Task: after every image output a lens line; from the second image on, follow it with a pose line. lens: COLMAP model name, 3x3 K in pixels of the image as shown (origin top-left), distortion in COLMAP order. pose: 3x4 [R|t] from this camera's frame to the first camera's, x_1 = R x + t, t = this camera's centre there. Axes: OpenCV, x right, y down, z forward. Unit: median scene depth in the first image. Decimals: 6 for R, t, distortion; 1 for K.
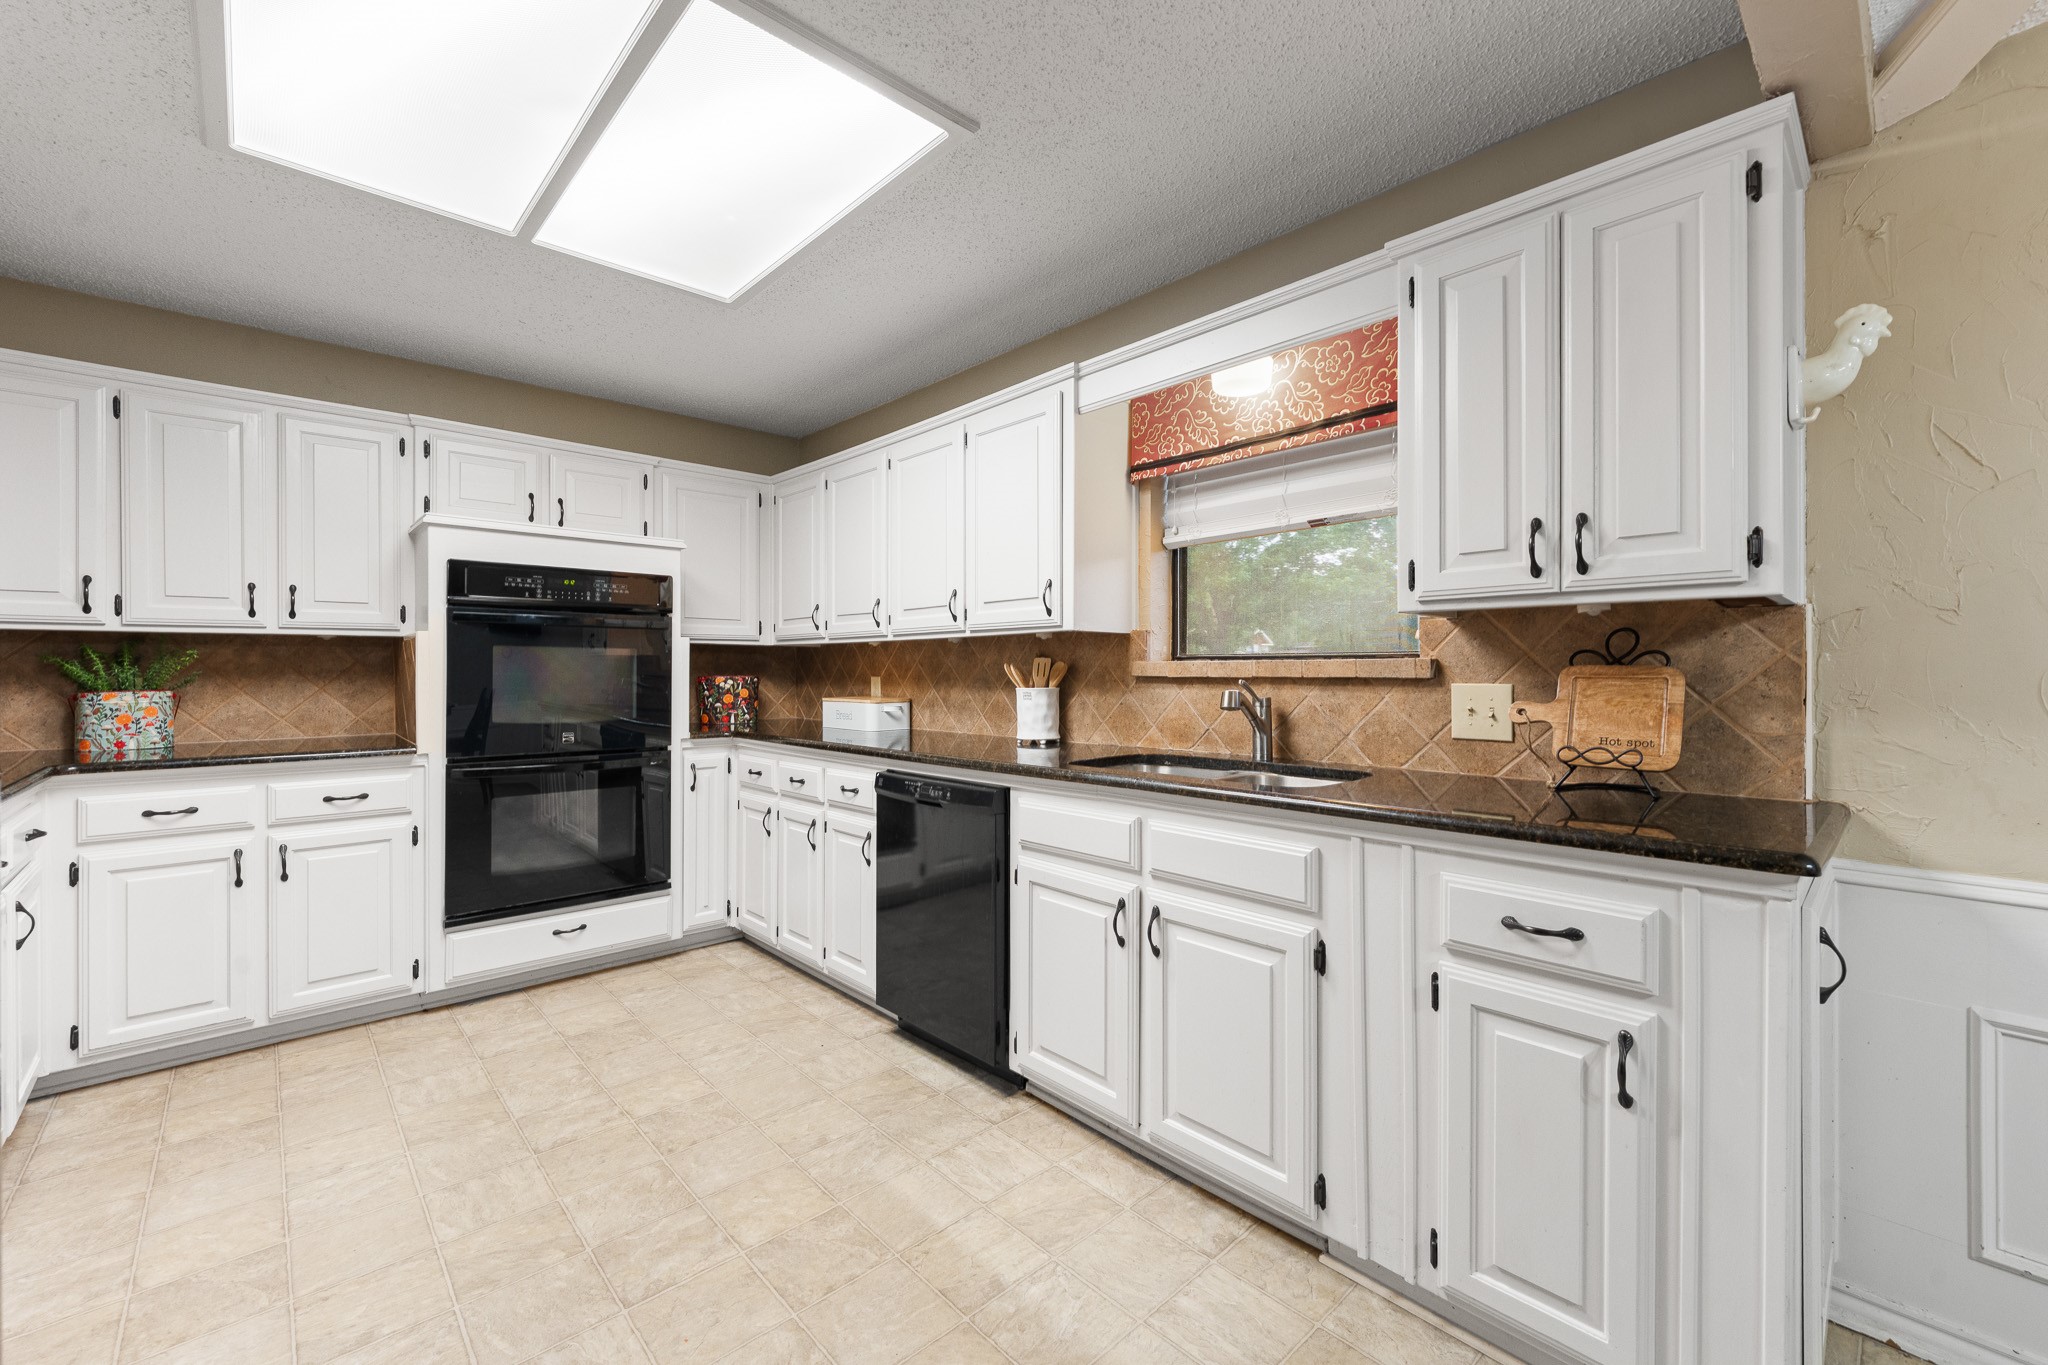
lens RADIAL K [[833.5, 0, 1034.7], [0, 833.5, 673.9], [0, 0, 1]] dist [0.000120, 0.000238]
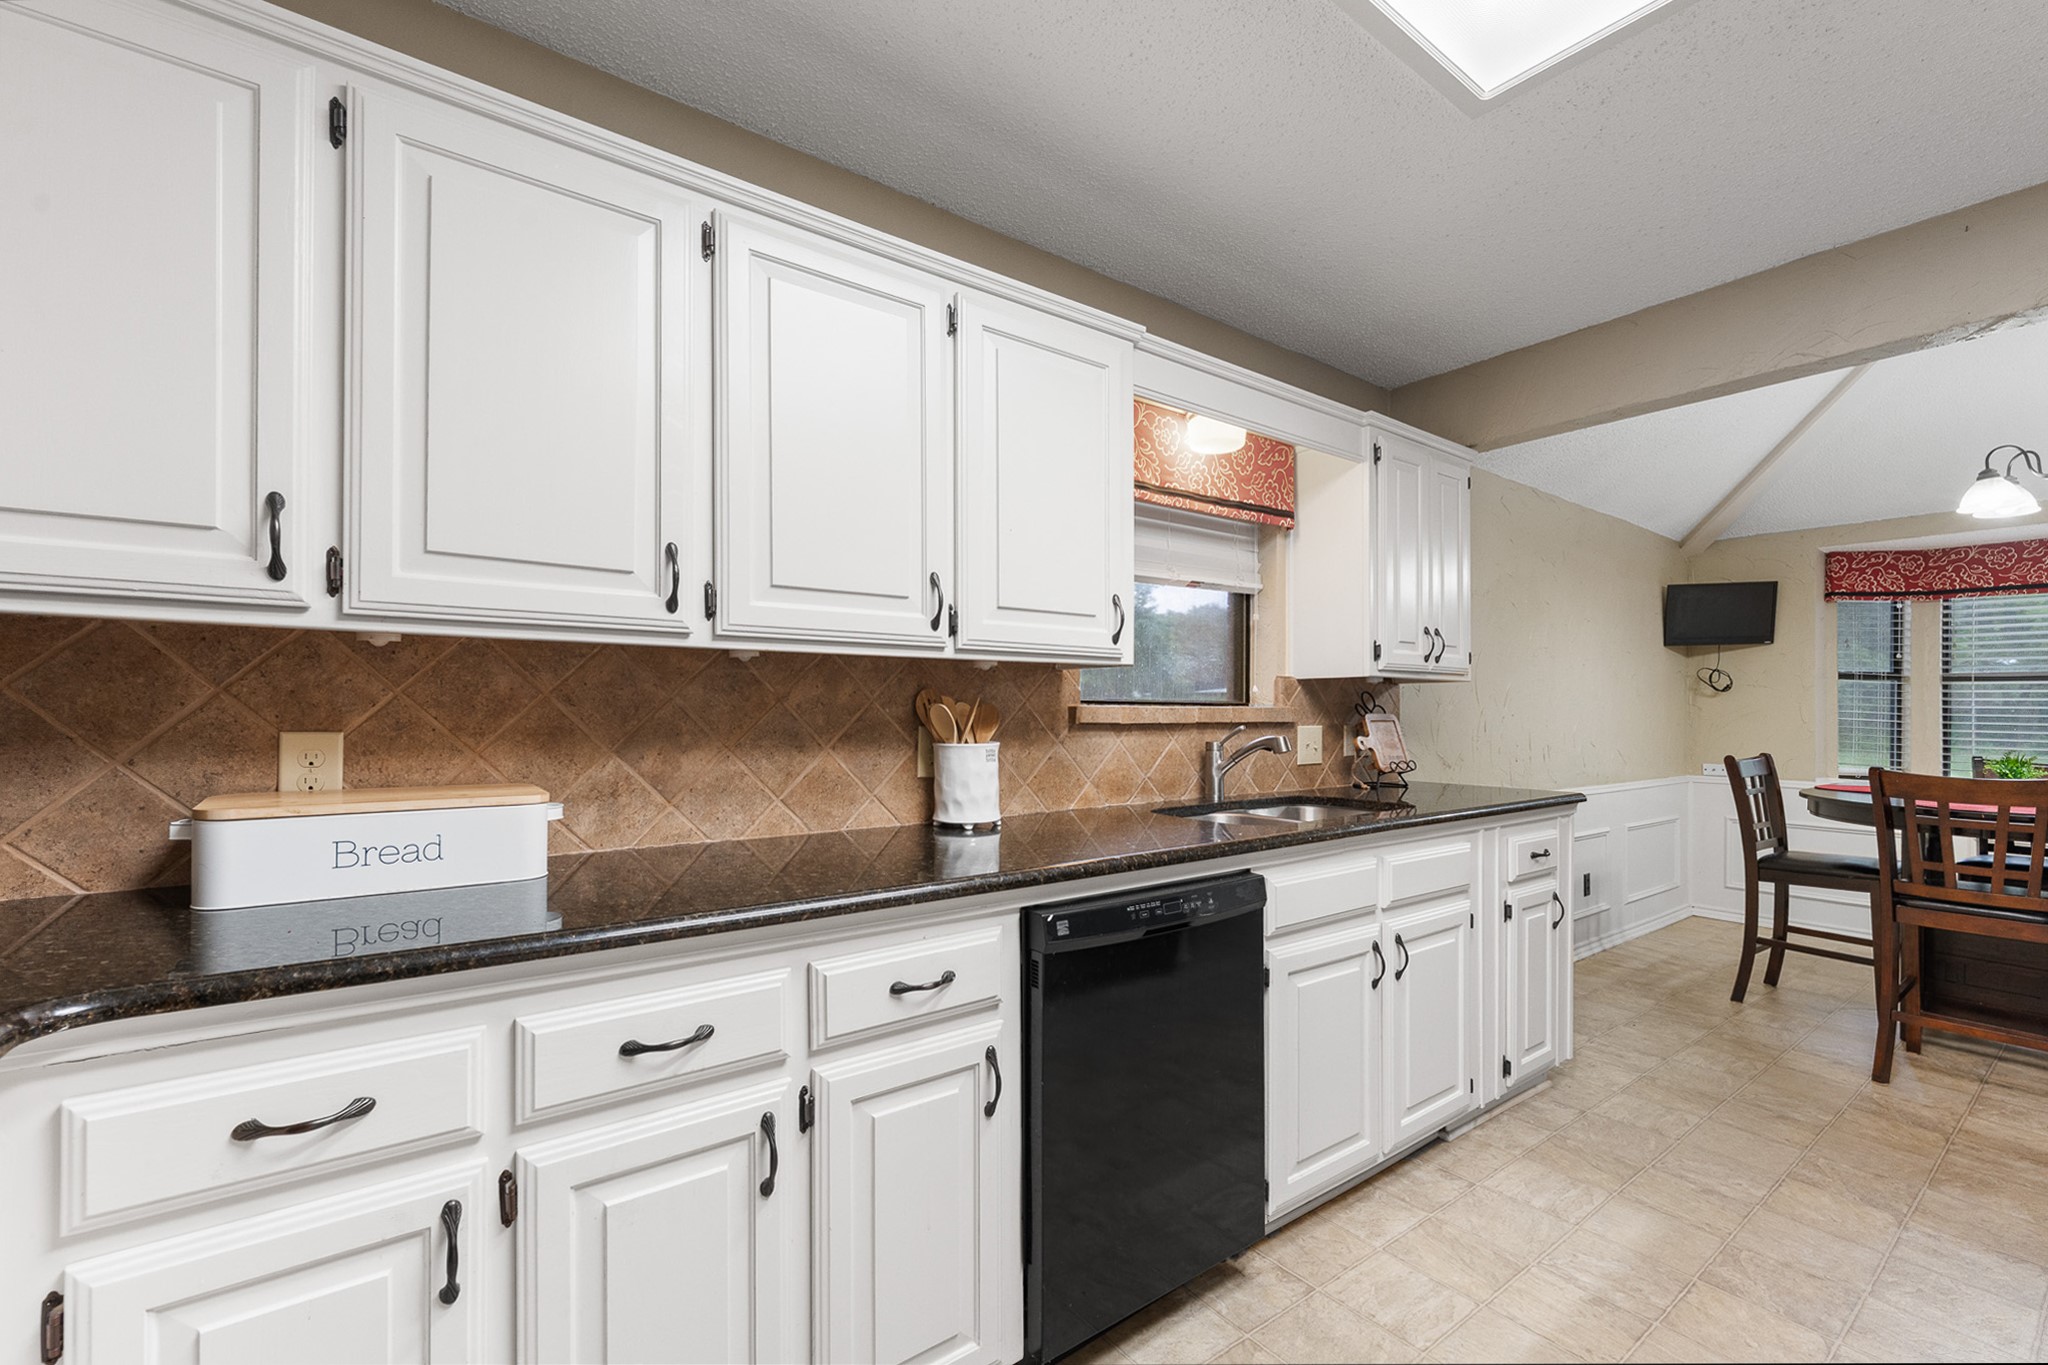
lens RADIAL K [[858.6, 0, 1025.8], [0, 858.6, 708.4], [0, 0, 1]] dist [0.000520, 0.000114]
pose [[0.114838, 0.004040, 0.993376, -0.228459], [-0.001630, 0.999991, -0.003879, -0.002656], [-0.993383, -0.001173, 0.114843, 0.300407]]
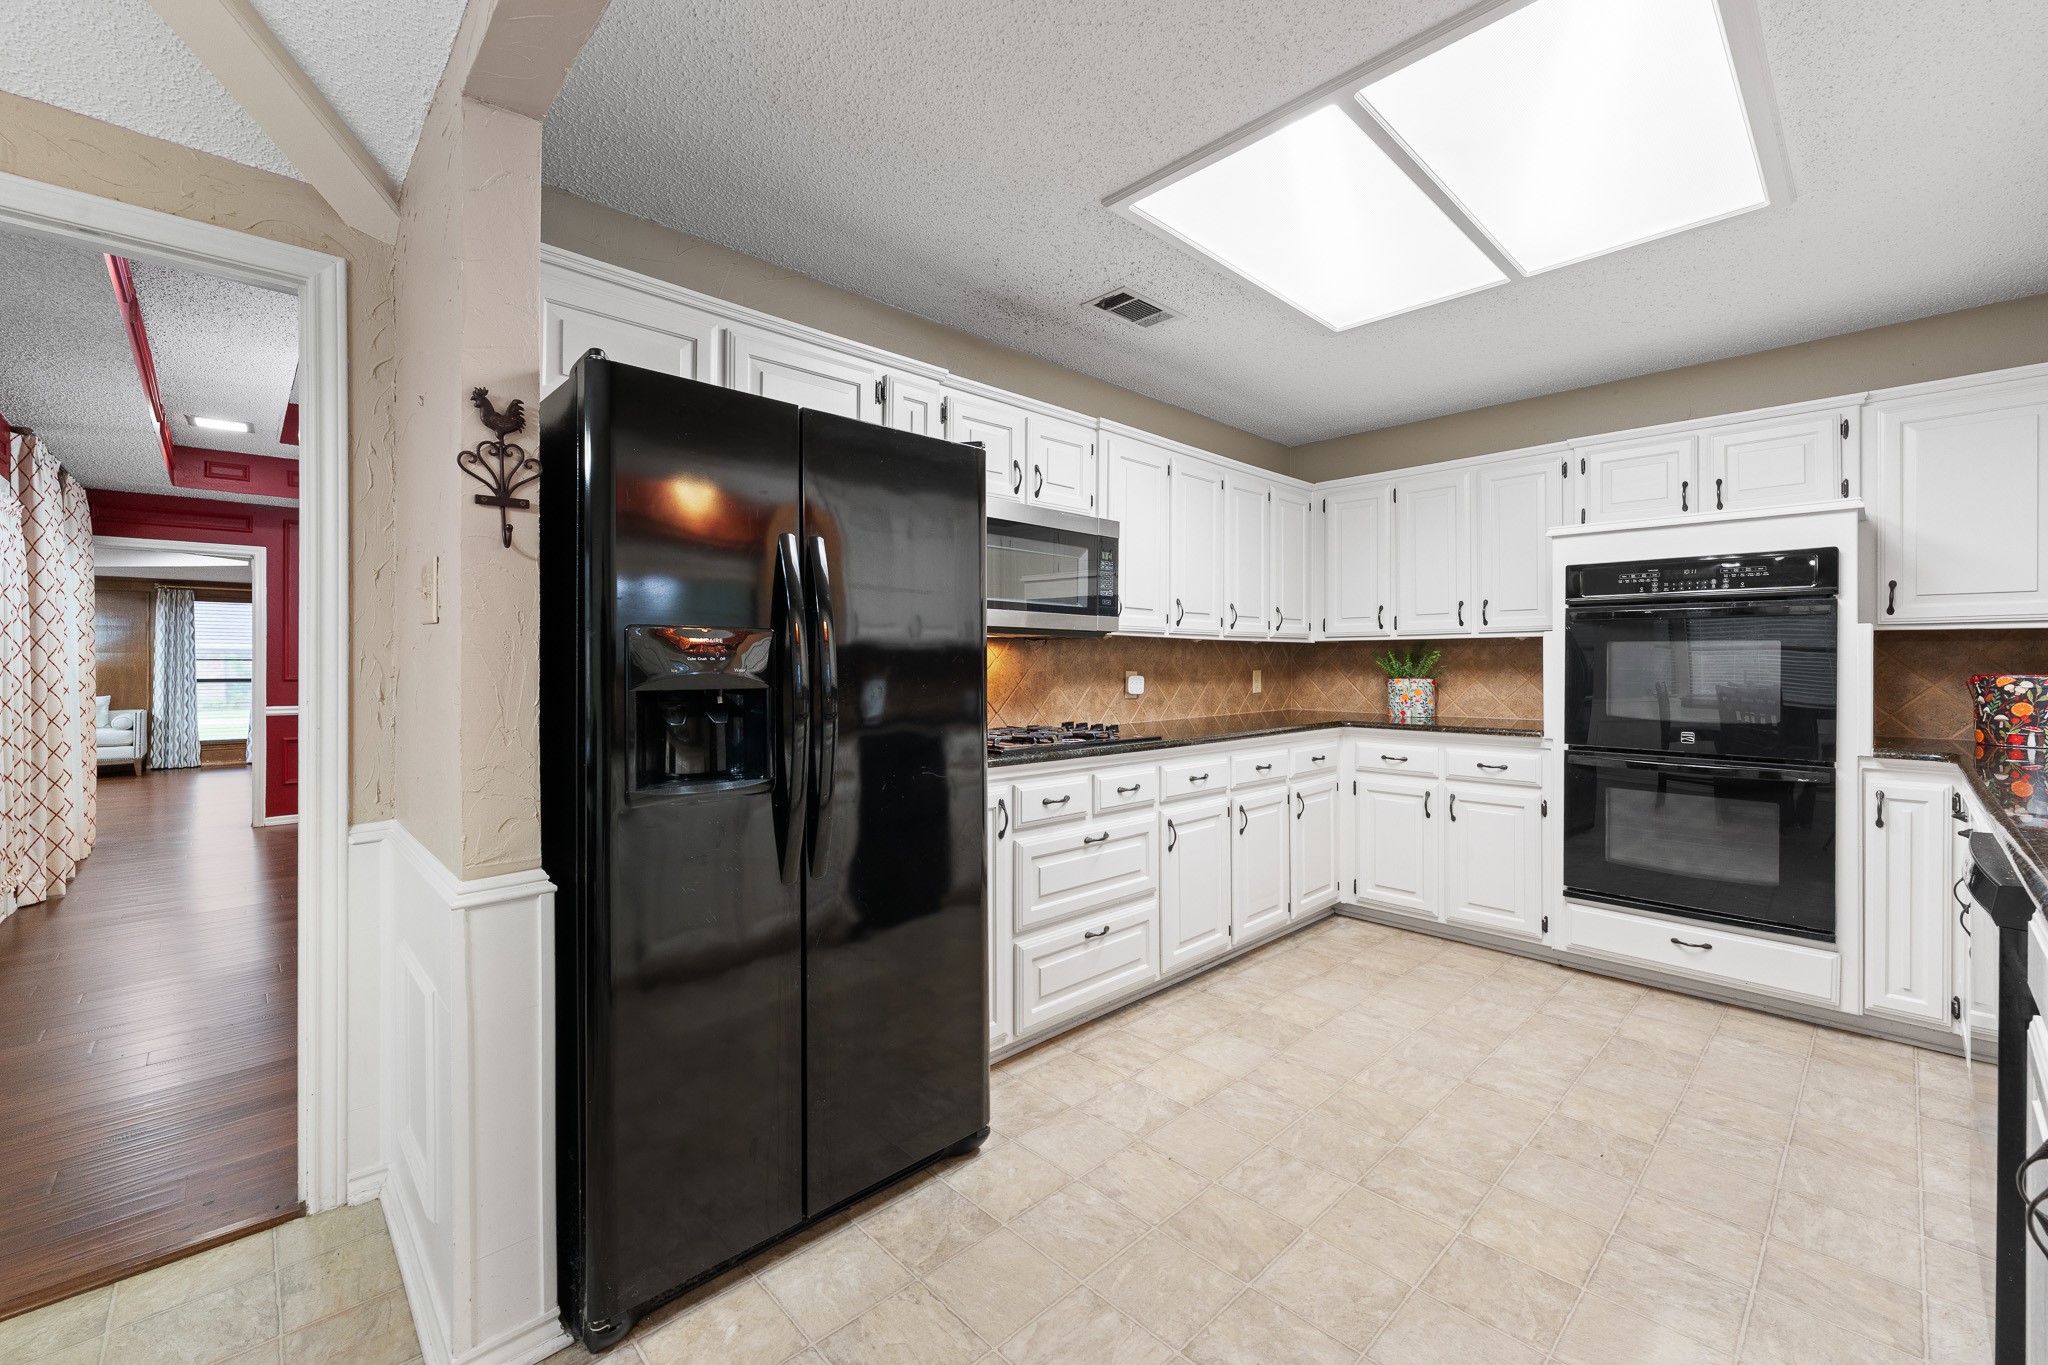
lens RADIAL K [[833.5, 0, 1034.7], [0, 833.5, 673.9], [0, 0, 1]] dist [0.000120, 0.000238]
pose [[0.015301, 0.013654, -0.999790, 0.431788], [-0.006329, 0.999888, 0.013559, -0.004158], [0.999863, 0.006120, 0.015385, 0.297077]]
